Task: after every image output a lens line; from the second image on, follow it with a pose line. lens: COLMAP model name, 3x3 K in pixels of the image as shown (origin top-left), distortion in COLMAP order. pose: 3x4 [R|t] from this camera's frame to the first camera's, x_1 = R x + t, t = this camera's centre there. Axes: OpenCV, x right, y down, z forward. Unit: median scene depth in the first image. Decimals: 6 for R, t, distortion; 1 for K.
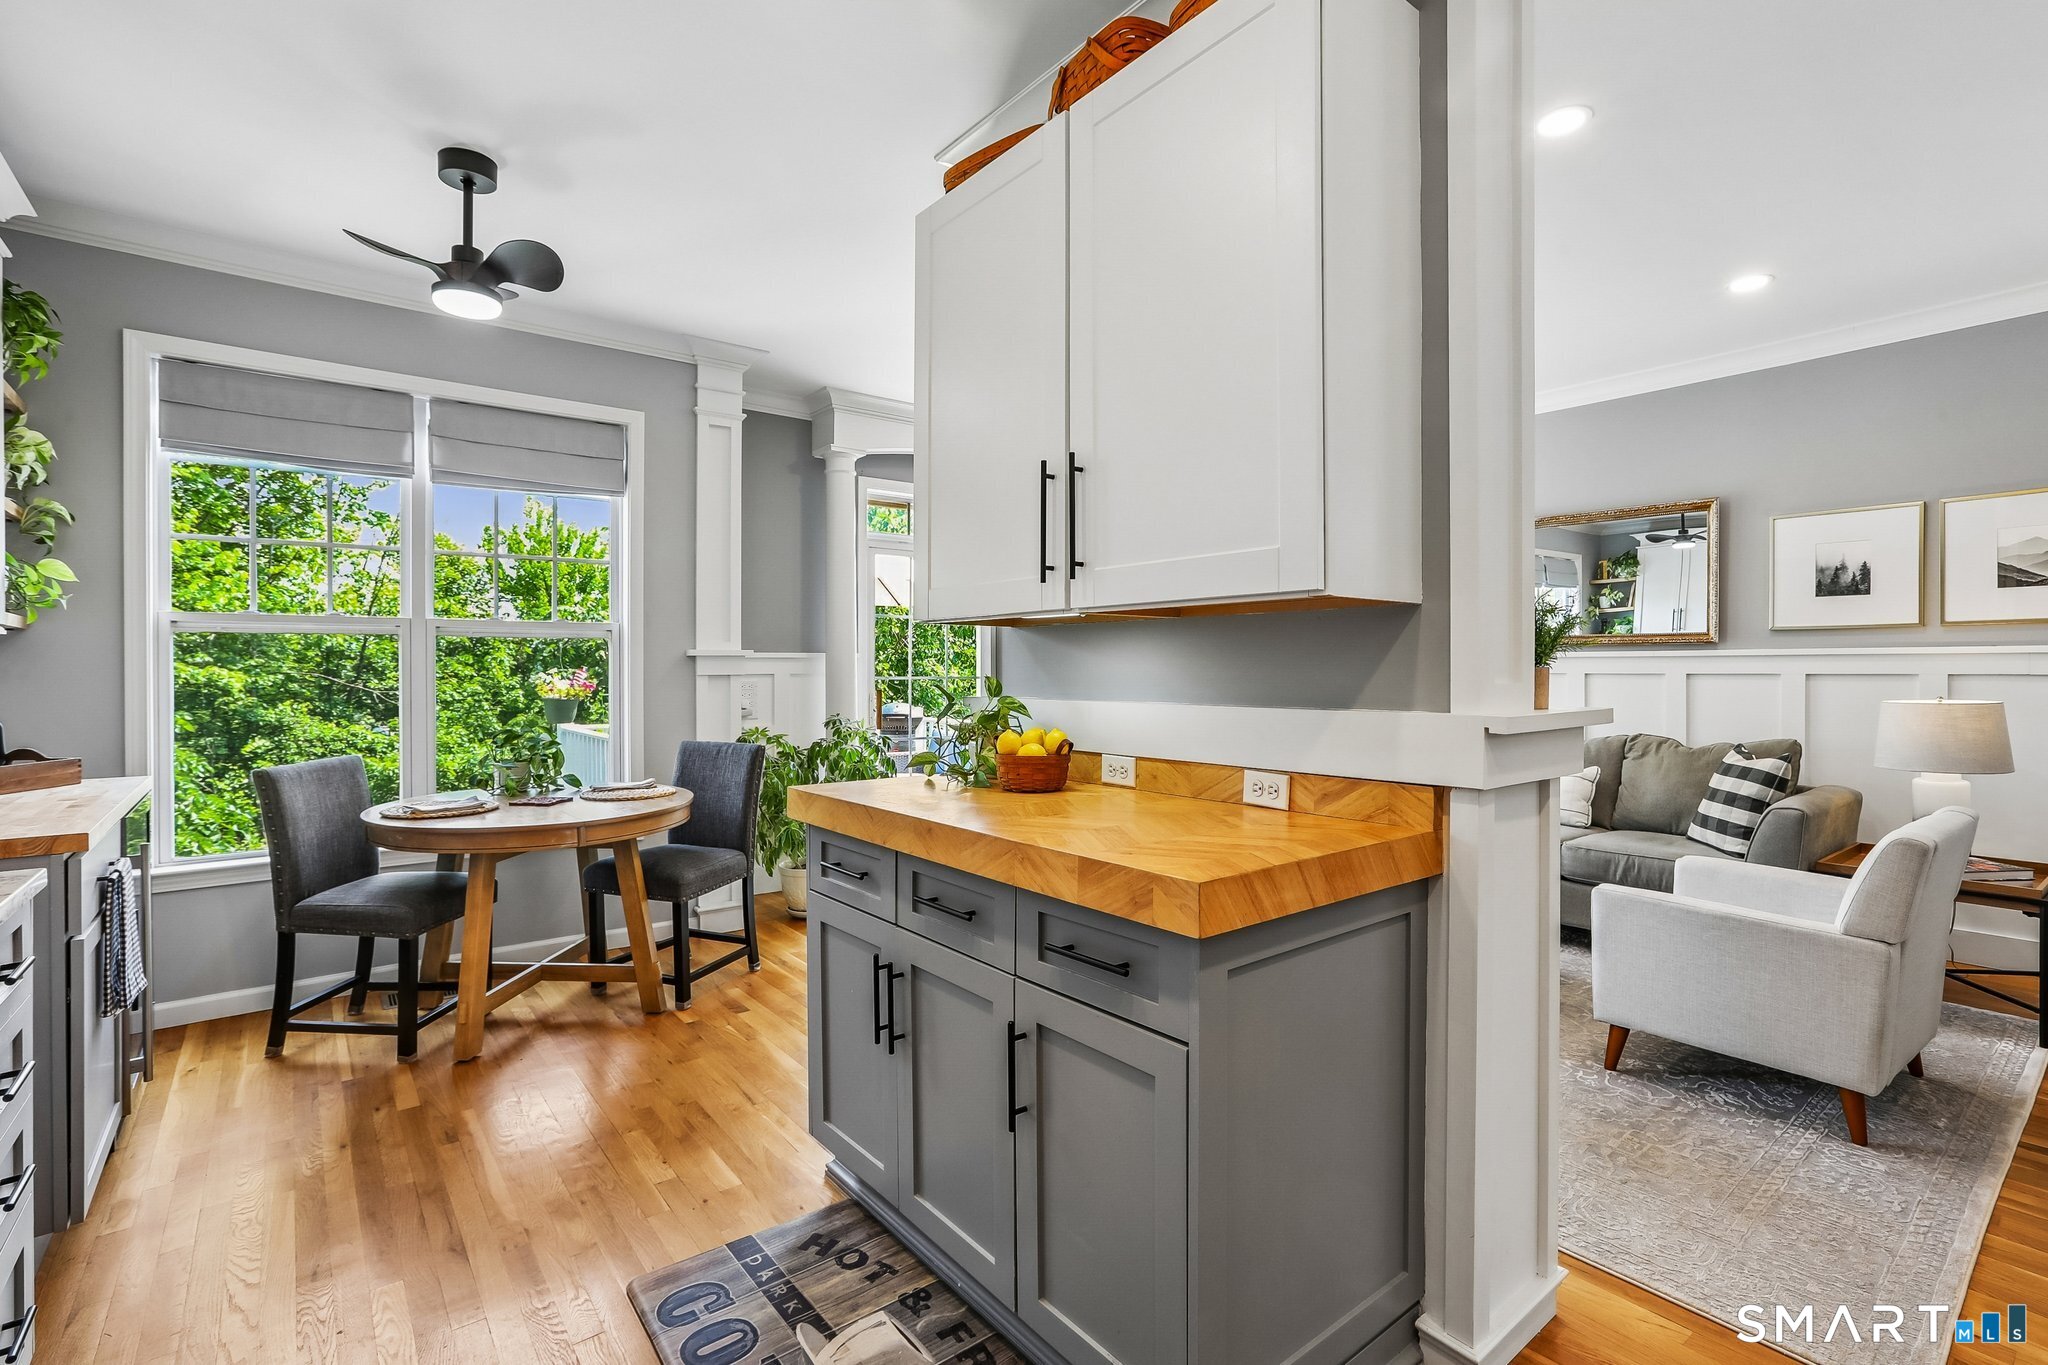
lens RADIAL K [[950.0, 0, 1024.2], [0, 950.0, 681.6], [0, 0, 1]] dist [-0.016905, 0.008272]
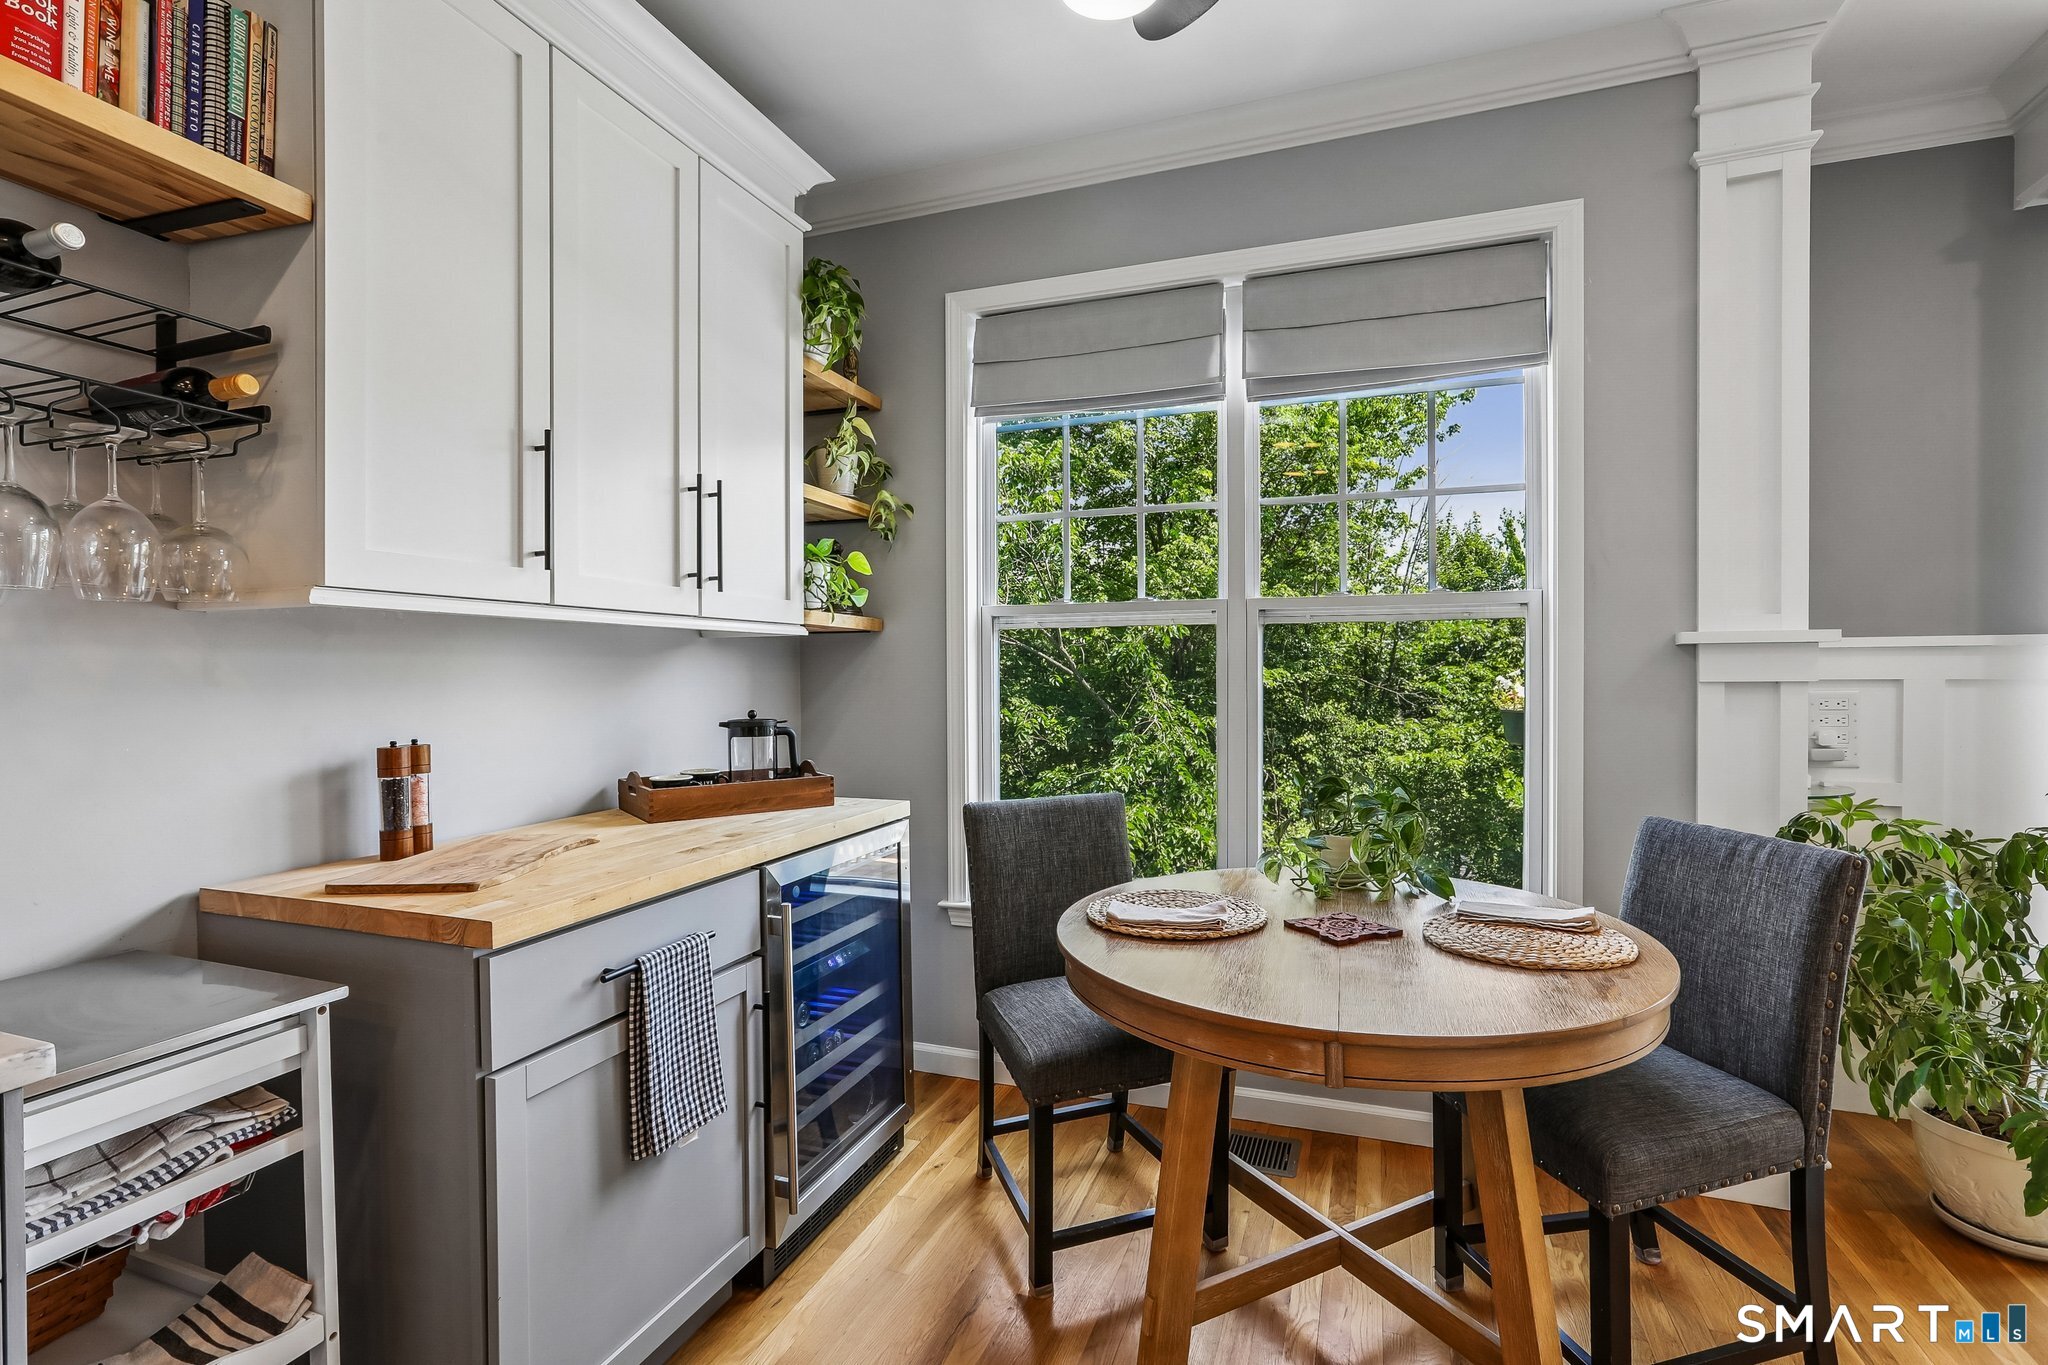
lens RADIAL K [[950.0, 0, 1028.0], [0, 950.0, 678.0], [0, 0, 1]] dist [-0.016905, 0.008272]
pose [[0.538358, 0.002643, -0.842712, -0.118414], [-0.008554, 0.999961, -0.002328, -0.004816], [0.842673, 0.008461, 0.538360, 0.450446]]
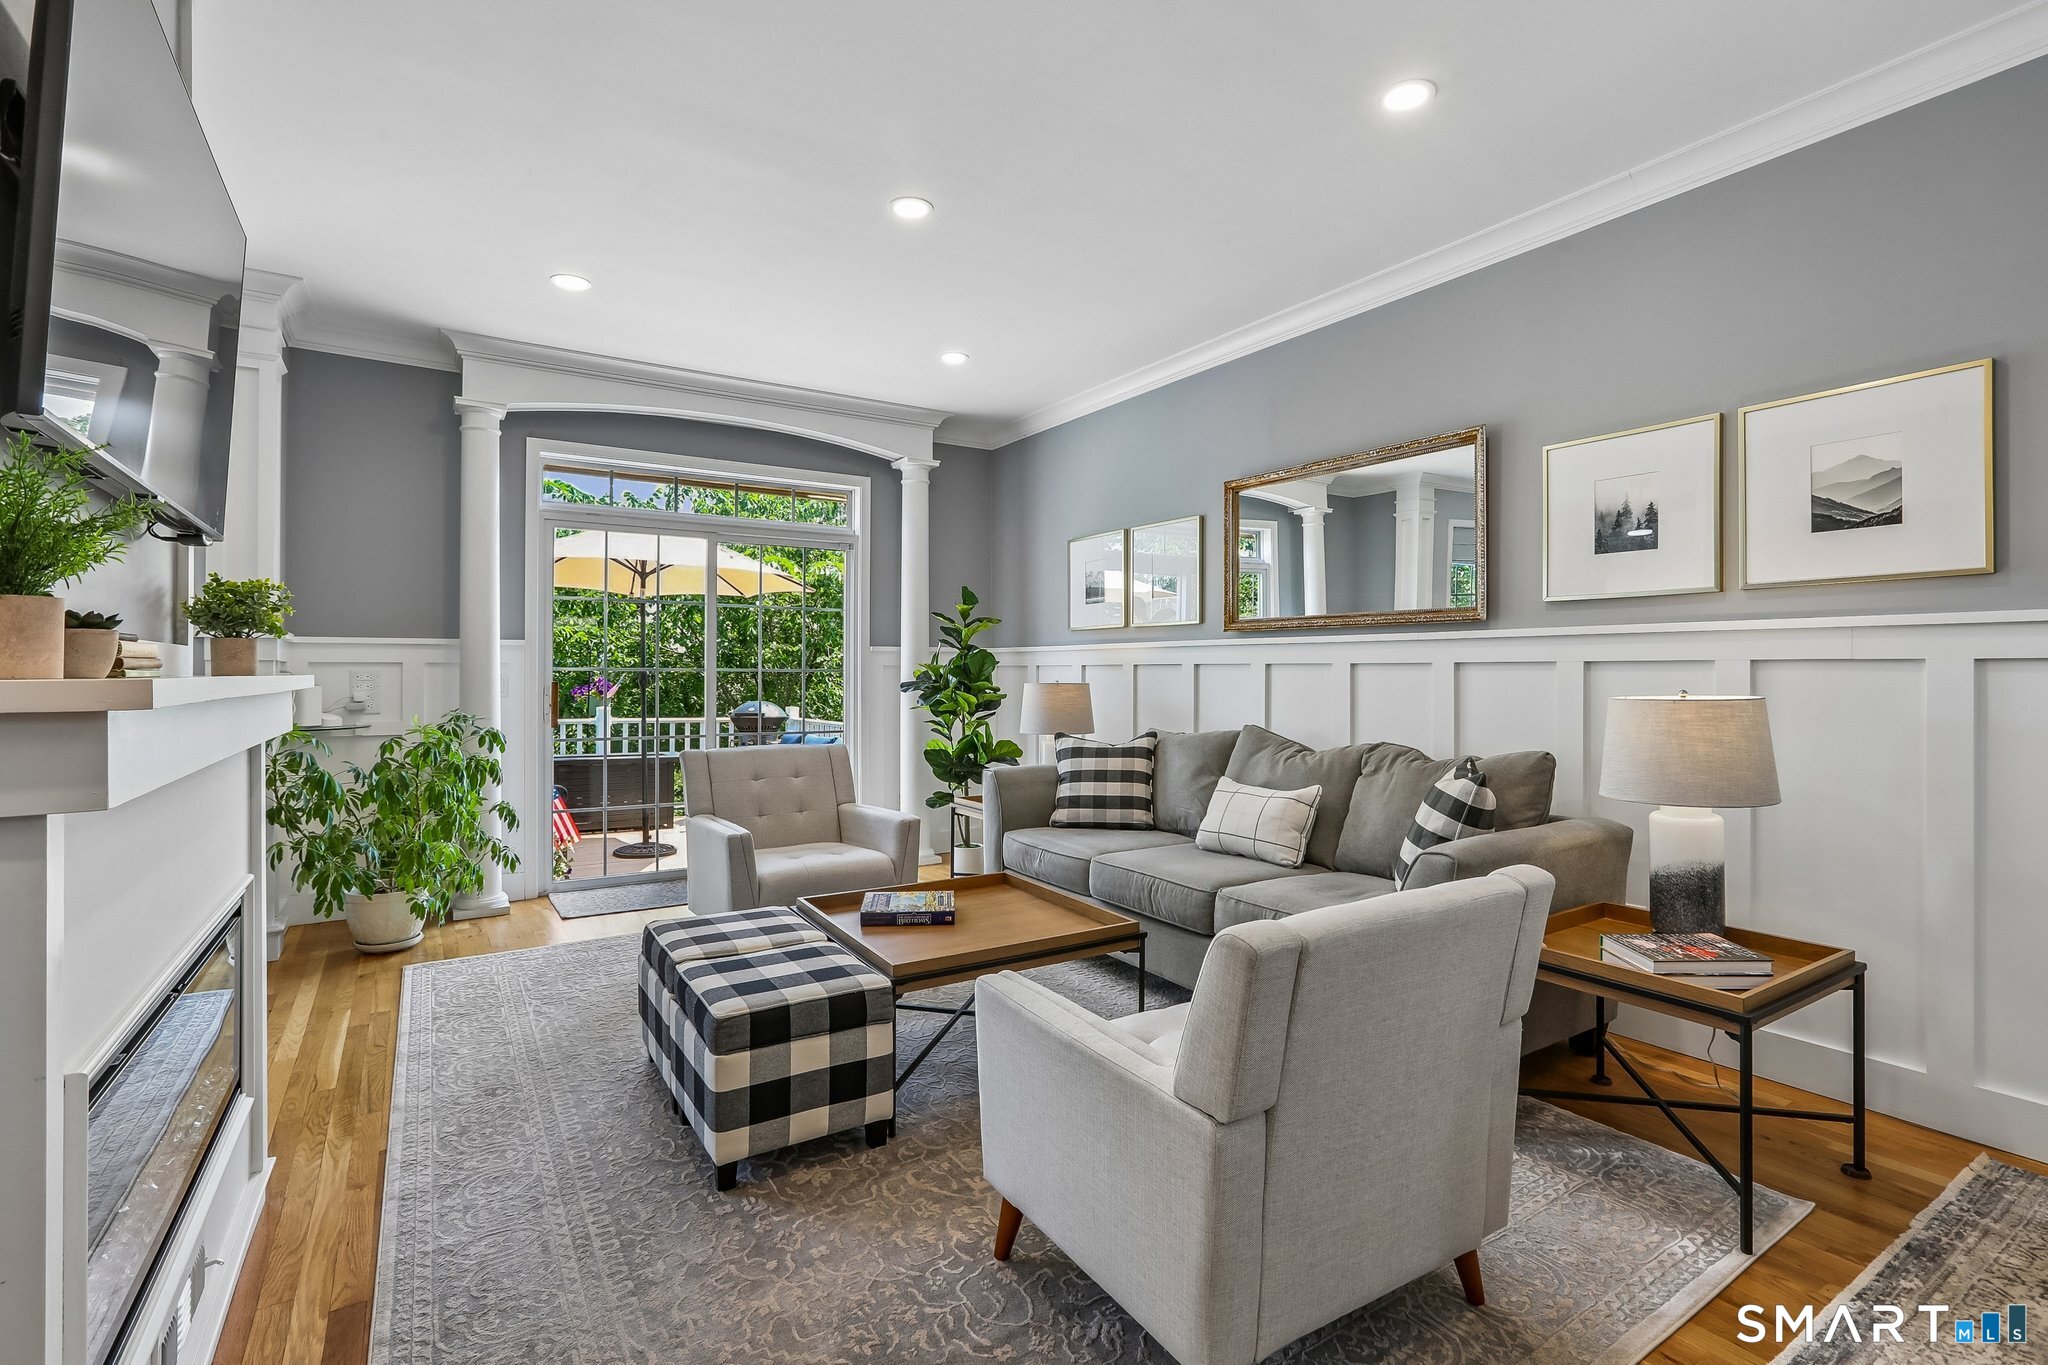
lens RADIAL K [[950.0, 0, 1032.3], [0, 950.0, 678.3], [0, 0, 1]] dist [-0.016905, 0.008272]
pose [[0.995494, 0.002662, -0.094790, 0.485730], [-0.003346, 0.999969, -0.007058, 0.011496], [0.094768, 0.007344, 0.995472, 0.242537]]
